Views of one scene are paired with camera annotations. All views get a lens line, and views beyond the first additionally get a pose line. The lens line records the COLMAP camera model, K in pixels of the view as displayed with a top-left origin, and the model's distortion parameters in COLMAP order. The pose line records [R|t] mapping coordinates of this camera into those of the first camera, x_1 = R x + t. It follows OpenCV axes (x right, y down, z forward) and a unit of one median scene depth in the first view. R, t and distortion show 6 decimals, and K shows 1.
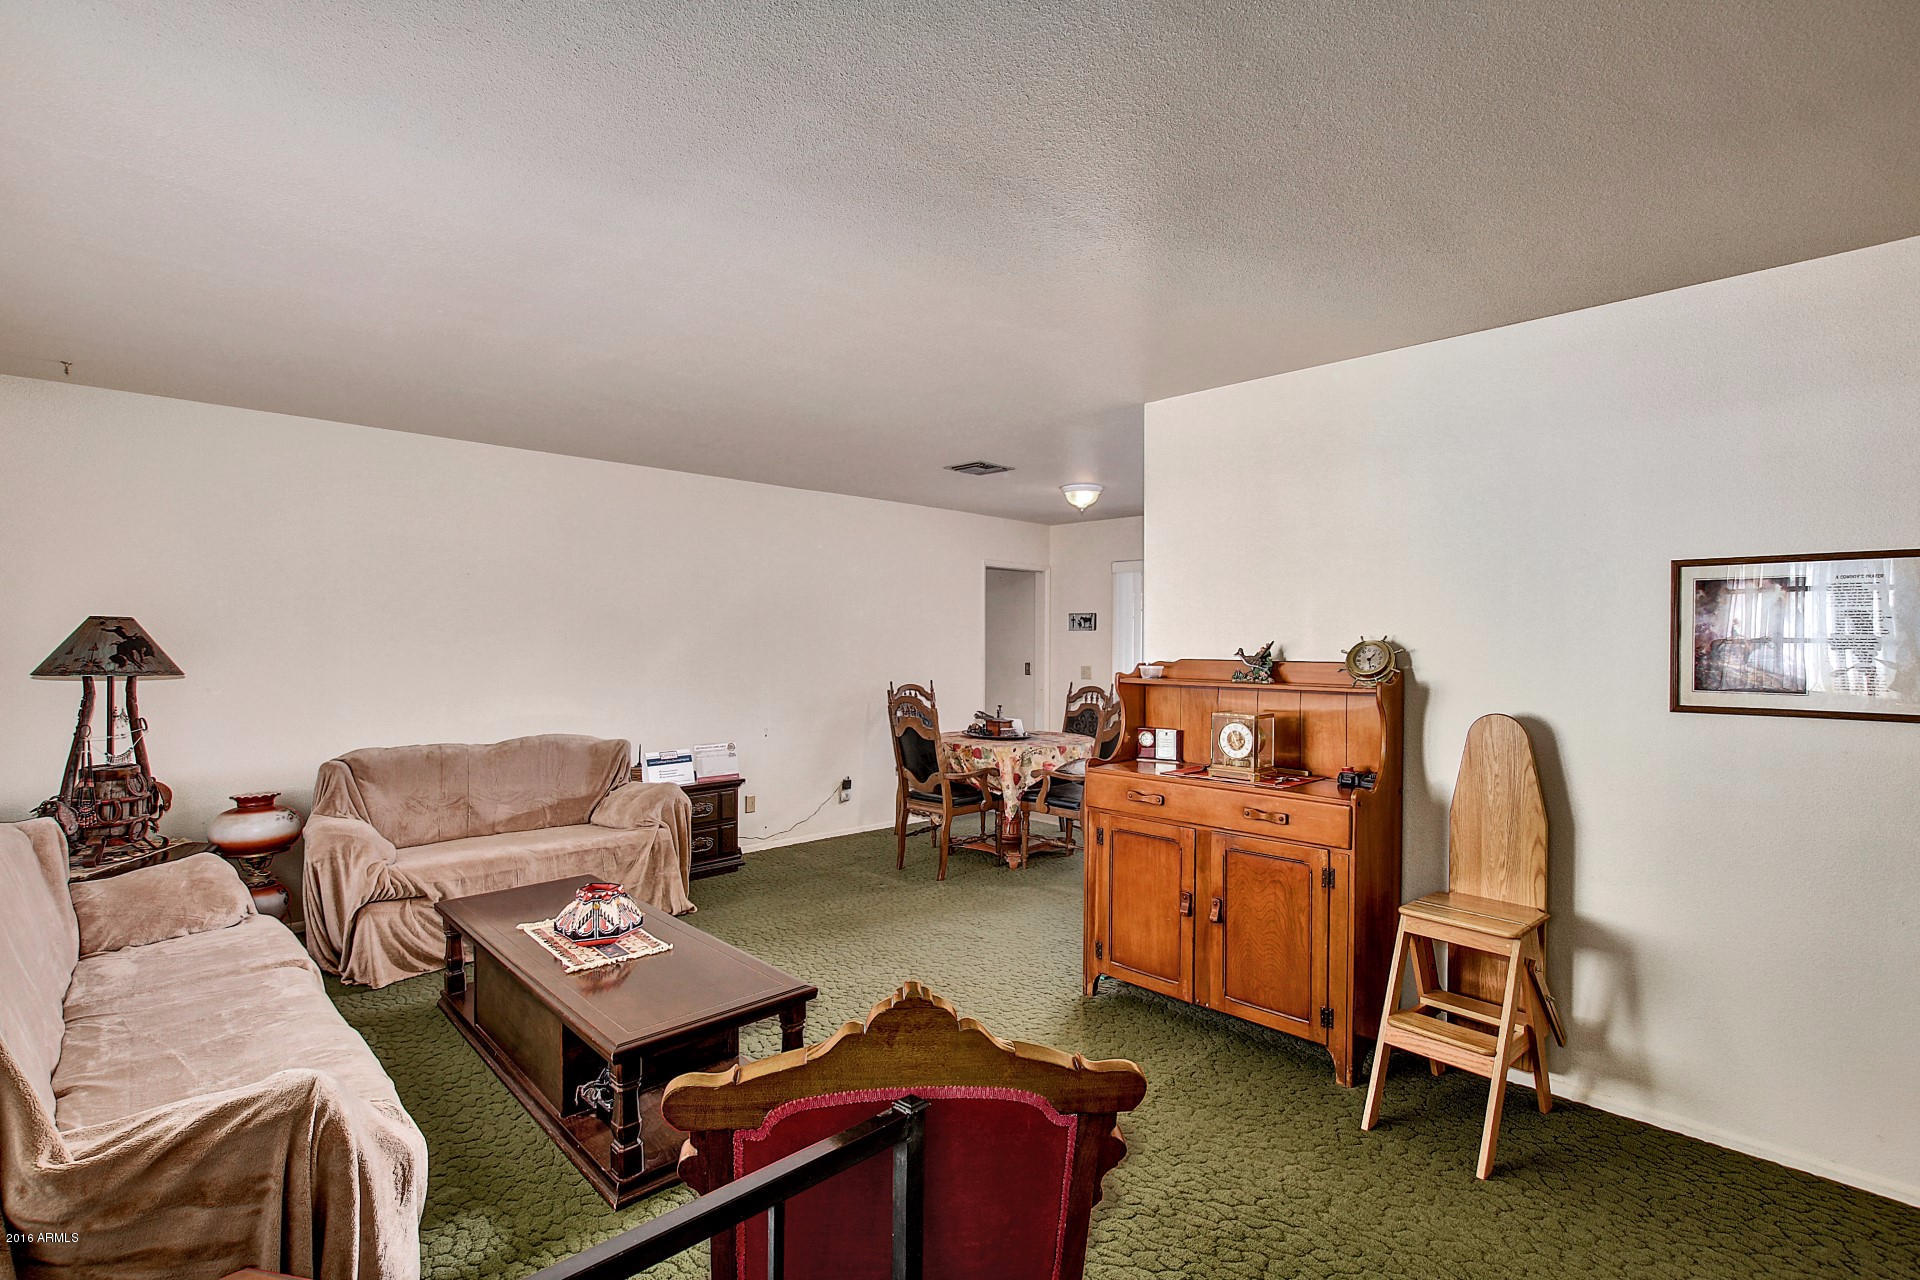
lens RADIAL K [[905.7, 0, 940.5], [0, 905.7, 645.3], [0, 0, 1]] dist [-0.000936, -0.000186]
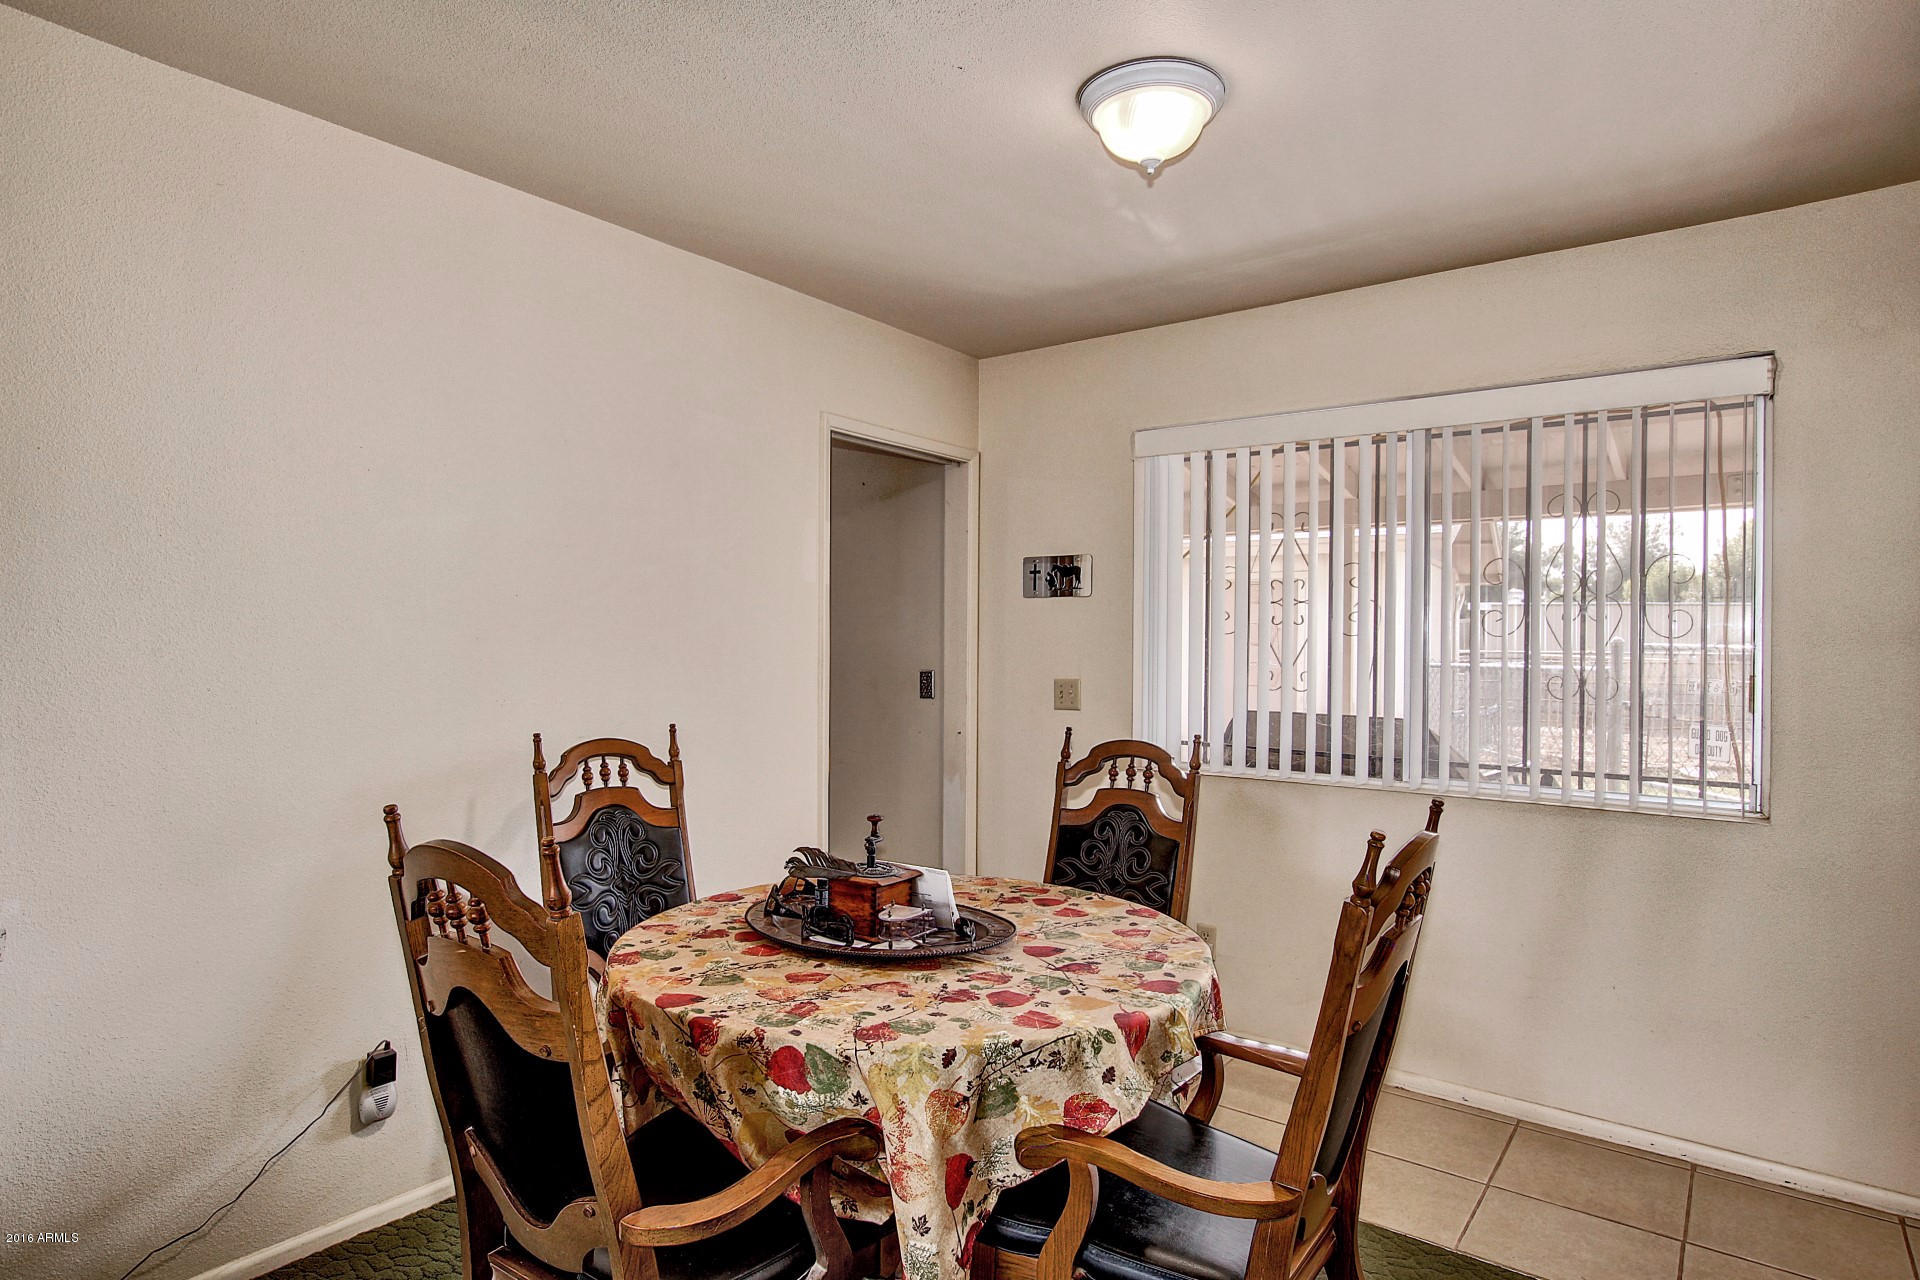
lens RADIAL K [[1080.4, 0, 960.0], [0, 1080.4, 640.0], [0, 0, 1]] dist [-0.000610, -0.000103]
pose [[0.986307, 0.001634, 0.164913, 0.036473], [-0.000797, 0.999986, -0.005138, 0.009577], [-0.164919, 0.004937, 0.986295, 0.683560]]
